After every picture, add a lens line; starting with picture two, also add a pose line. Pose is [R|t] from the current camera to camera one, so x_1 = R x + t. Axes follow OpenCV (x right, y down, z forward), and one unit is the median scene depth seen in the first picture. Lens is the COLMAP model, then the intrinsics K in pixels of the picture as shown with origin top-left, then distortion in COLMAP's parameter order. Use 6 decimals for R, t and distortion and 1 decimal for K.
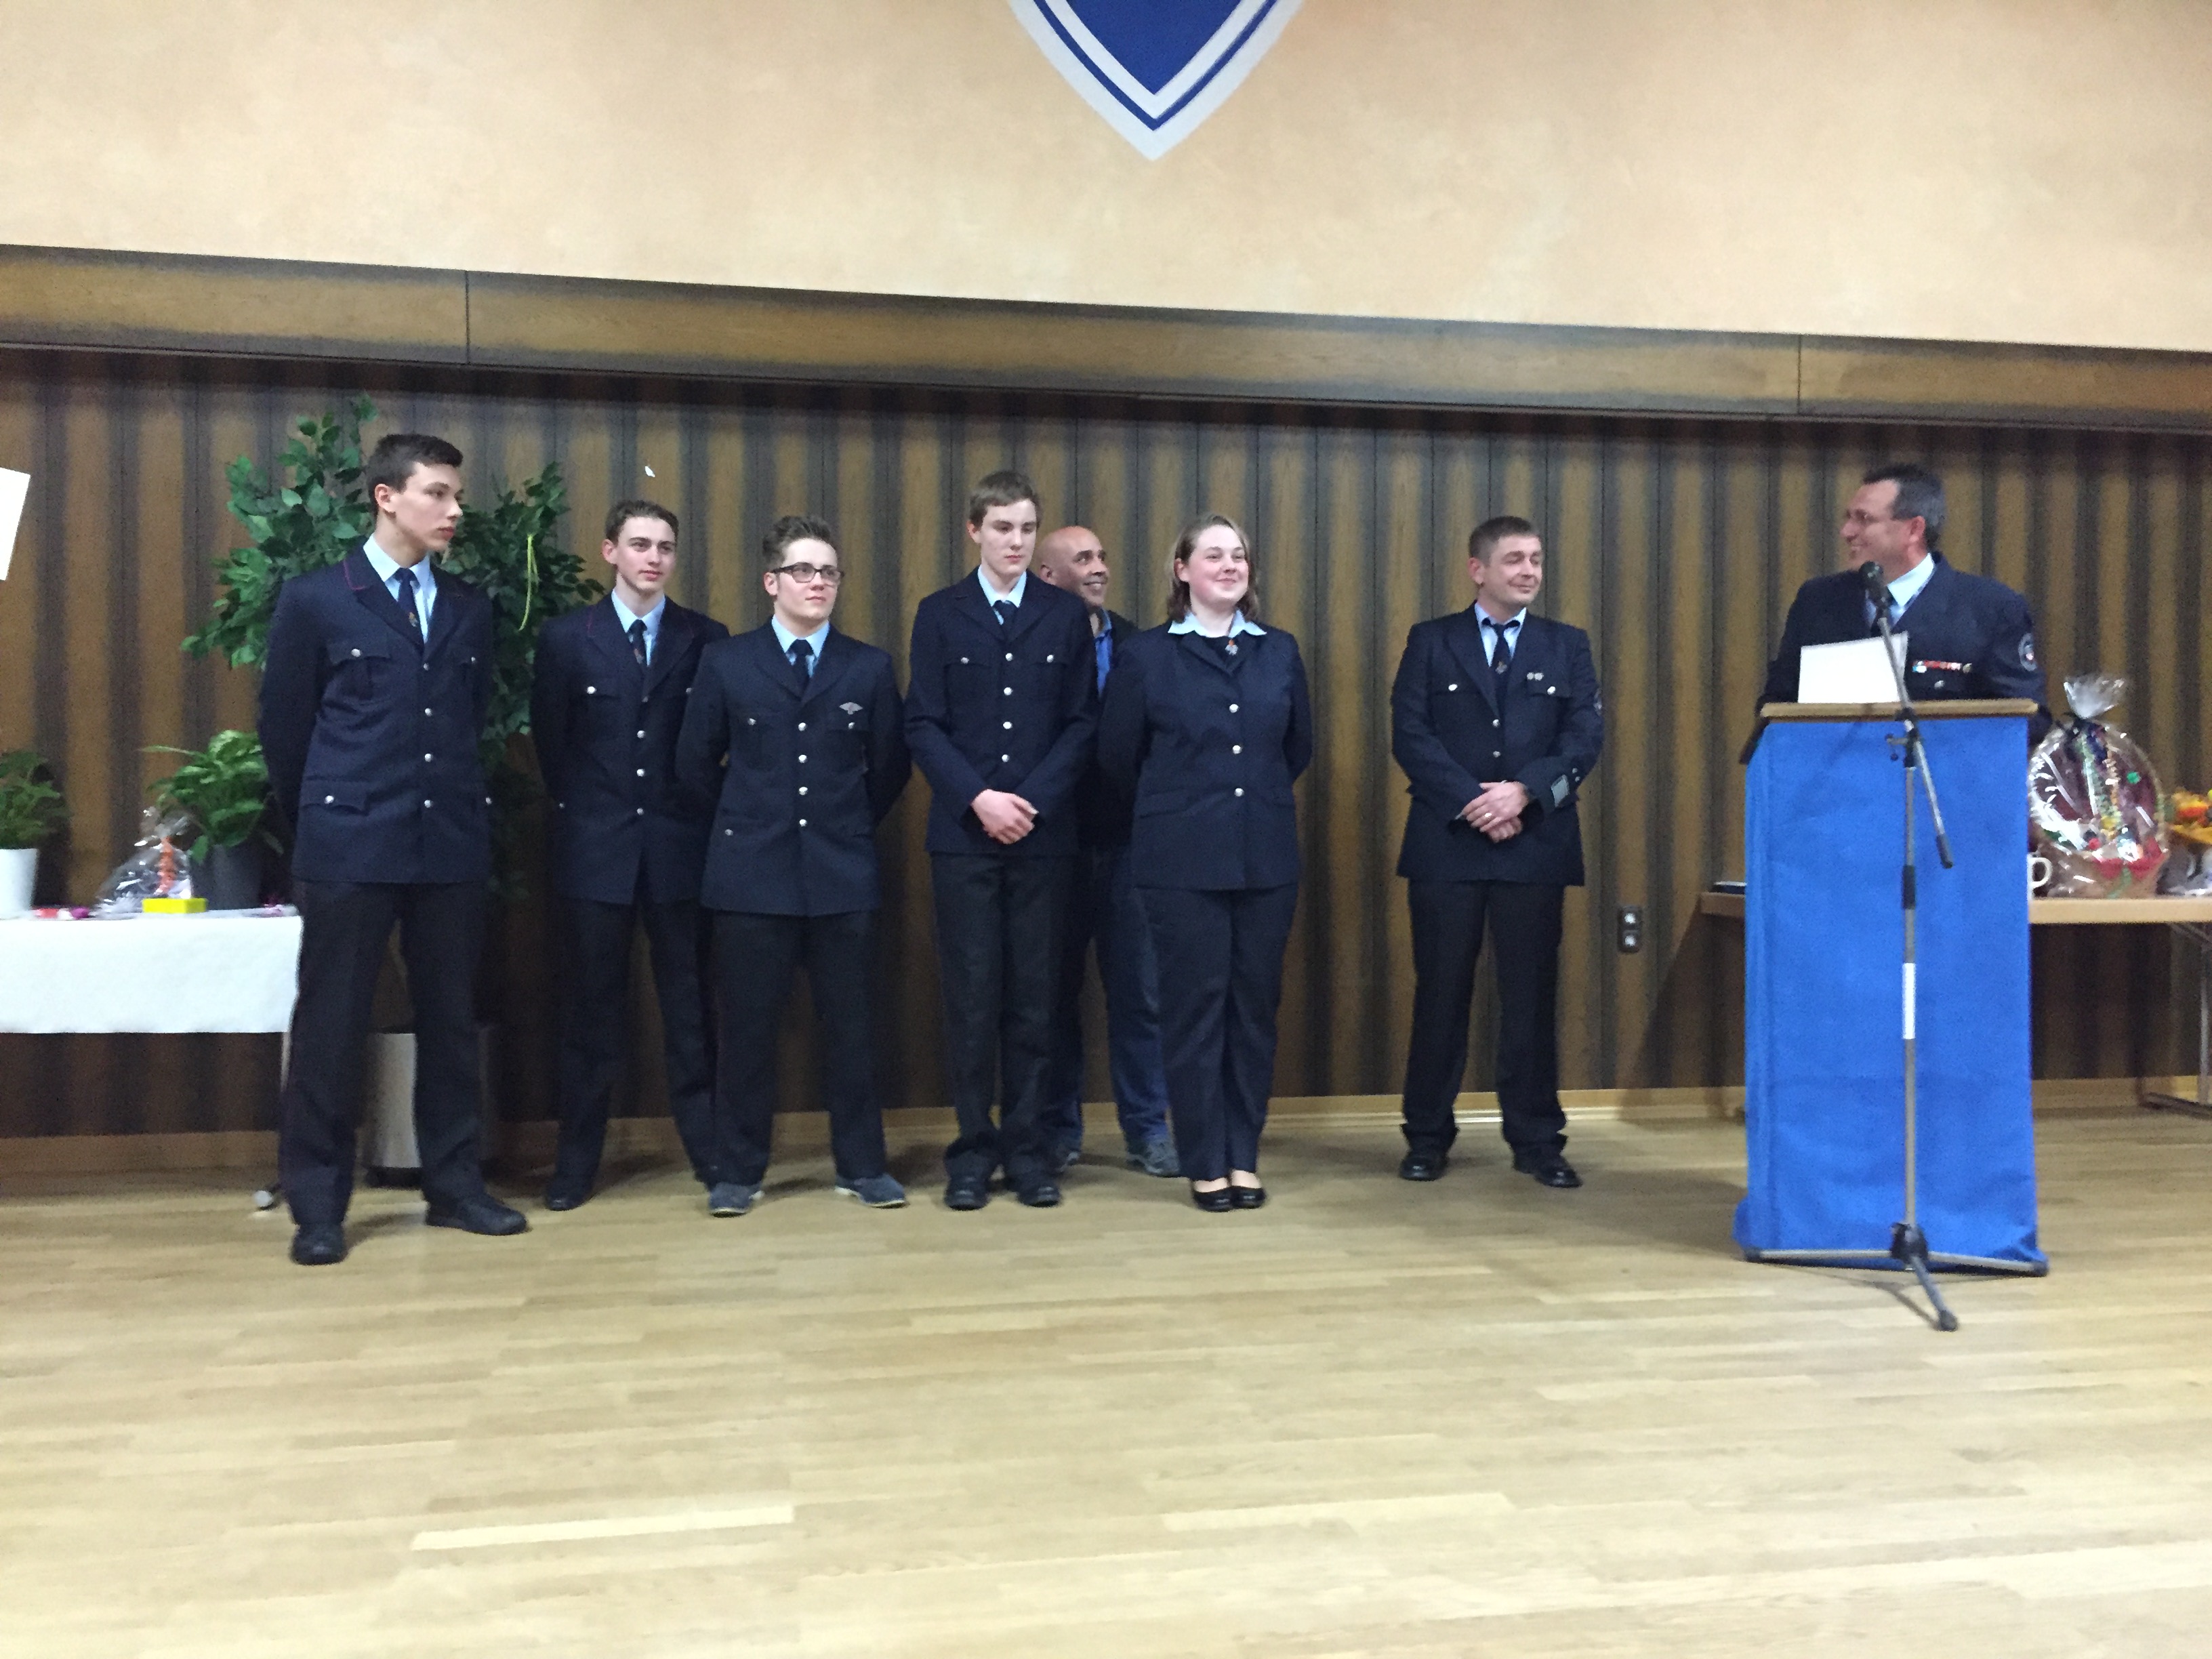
lens RADIAL K [[1884.1, 0, 1095.6], [0, 1884.1, 810.1], [0, 0, 1]] dist [0.083302, -0.107106]
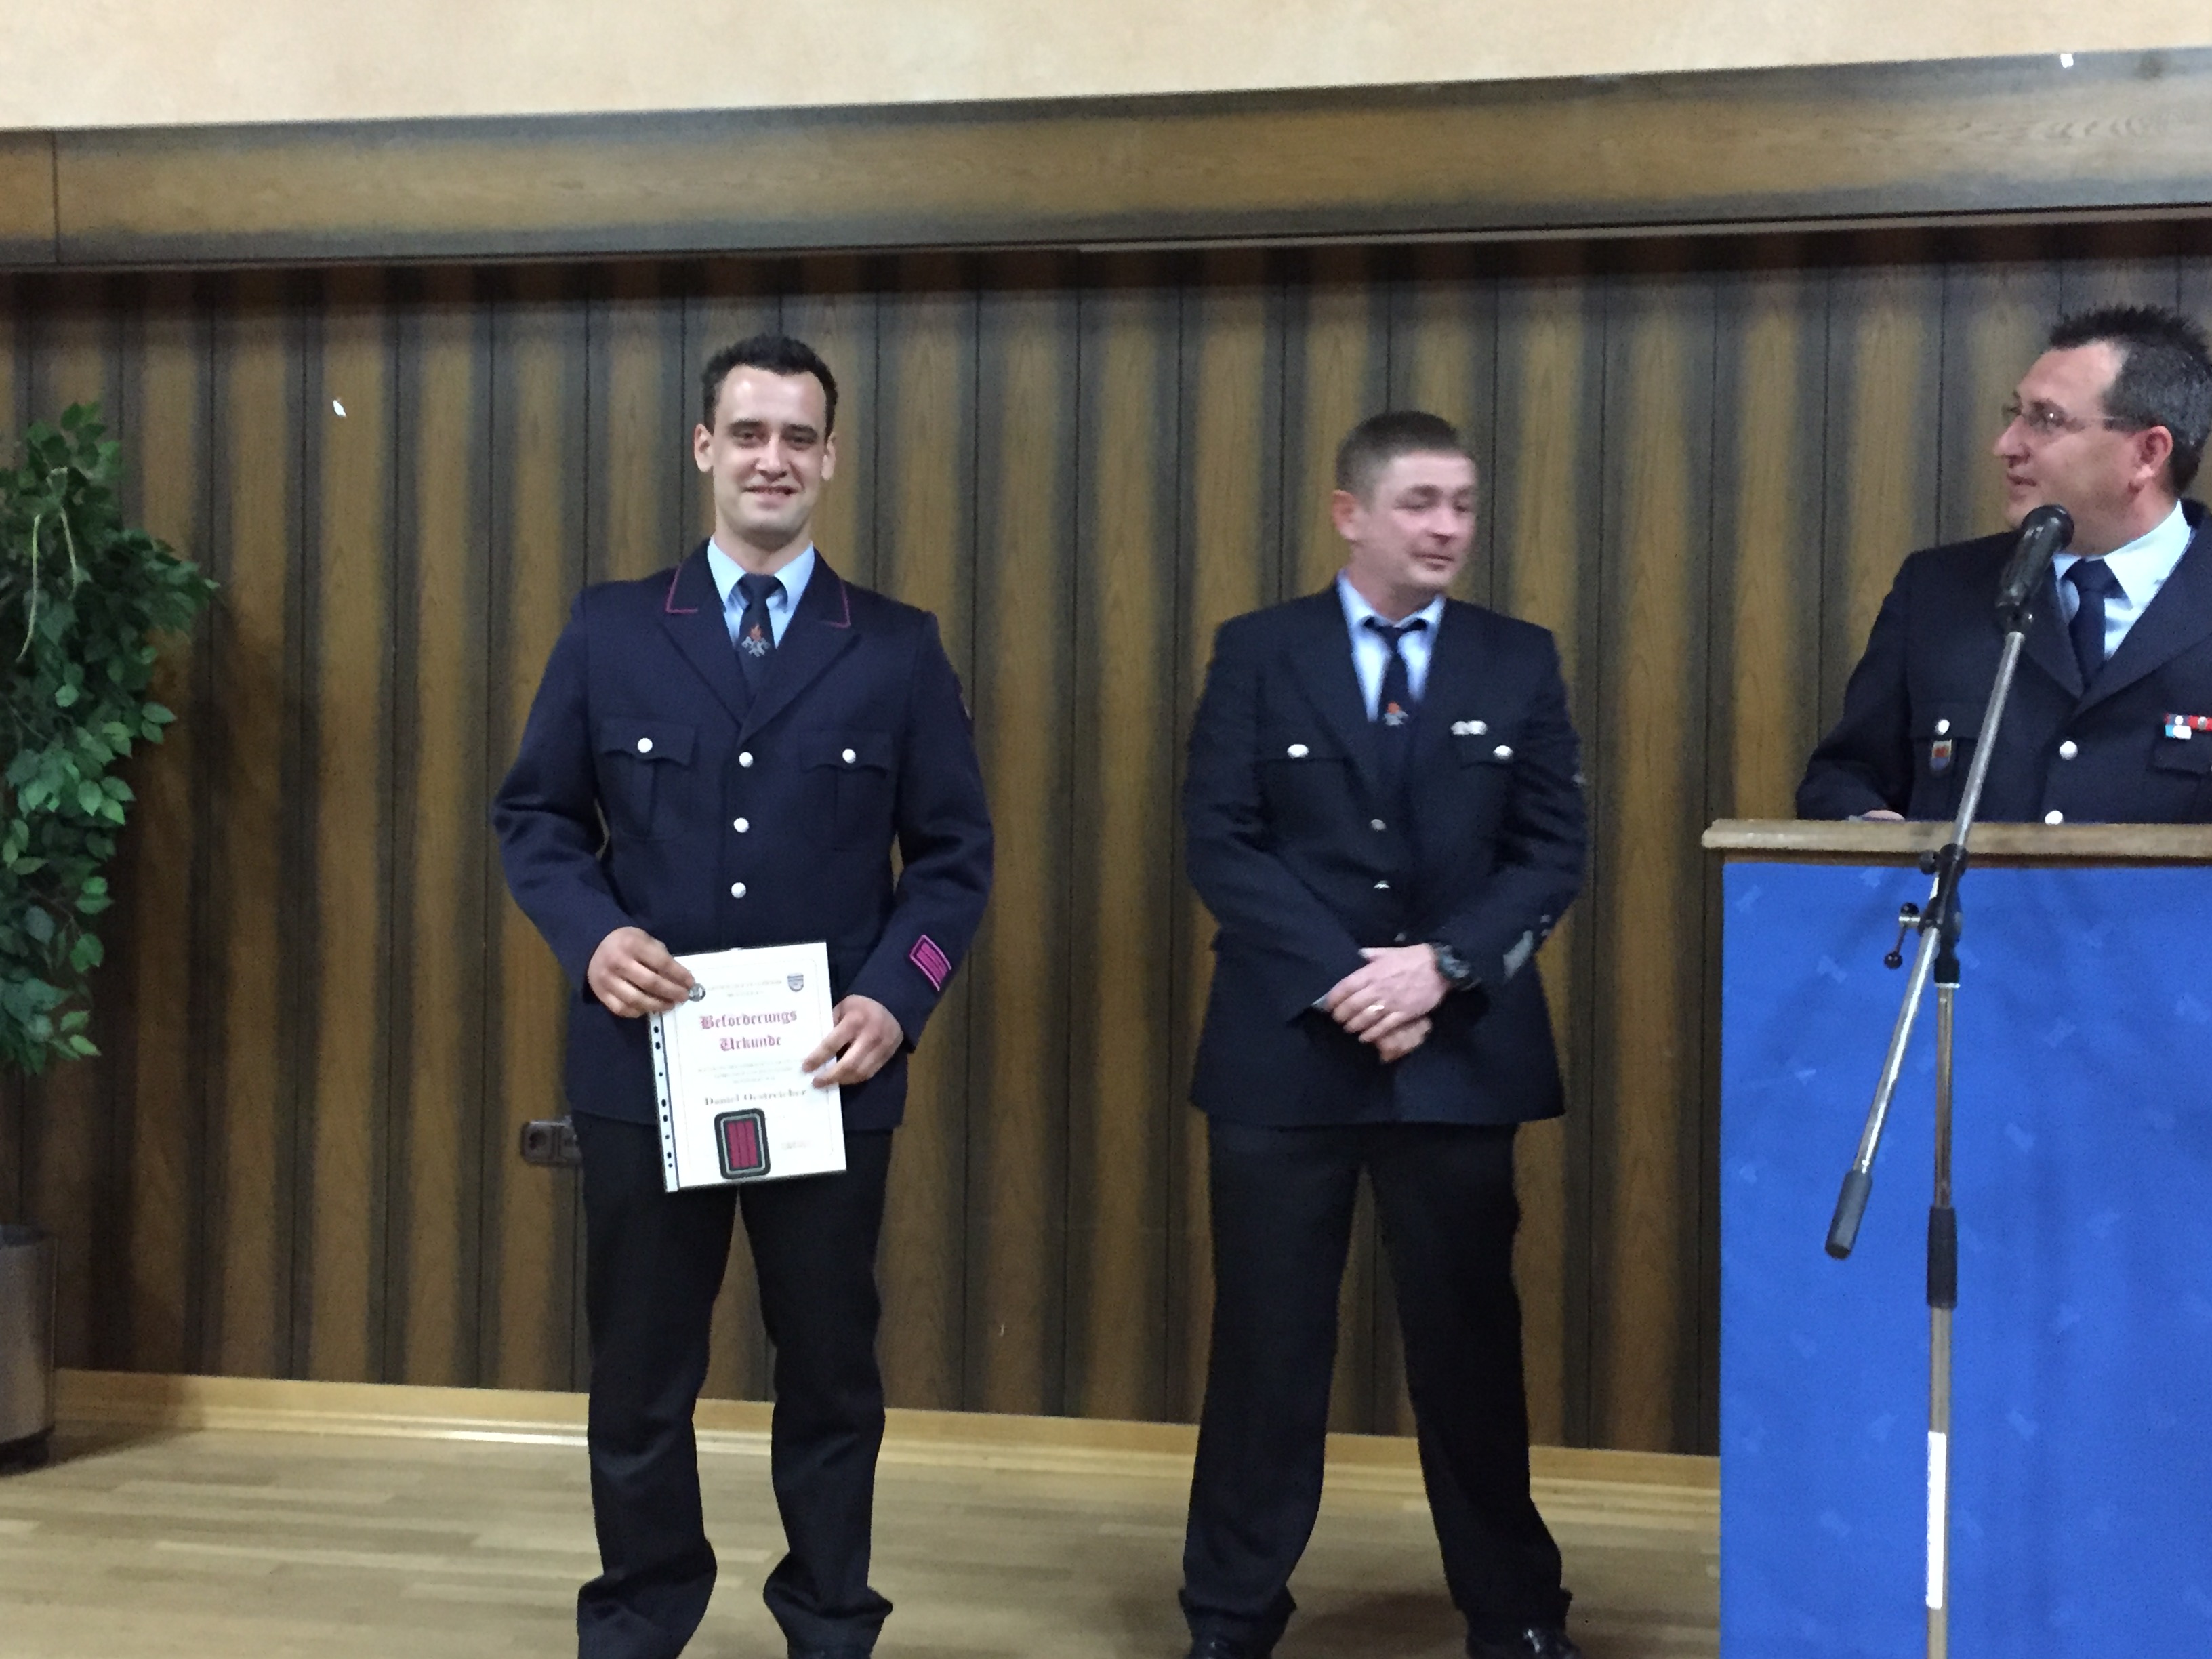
lens RADIAL K [[2425.2, 0, 1101.4], [0, 2425.2, 818.8], [0, 0, 1]] dist [0.049098, 0.000000]
pose [[0.940871, 0.014029, -0.338474, 0.388654], [-0.014704, 0.999892, 0.000571, -0.051117], [0.338445, 0.004440, 0.940976, 0.366468]]
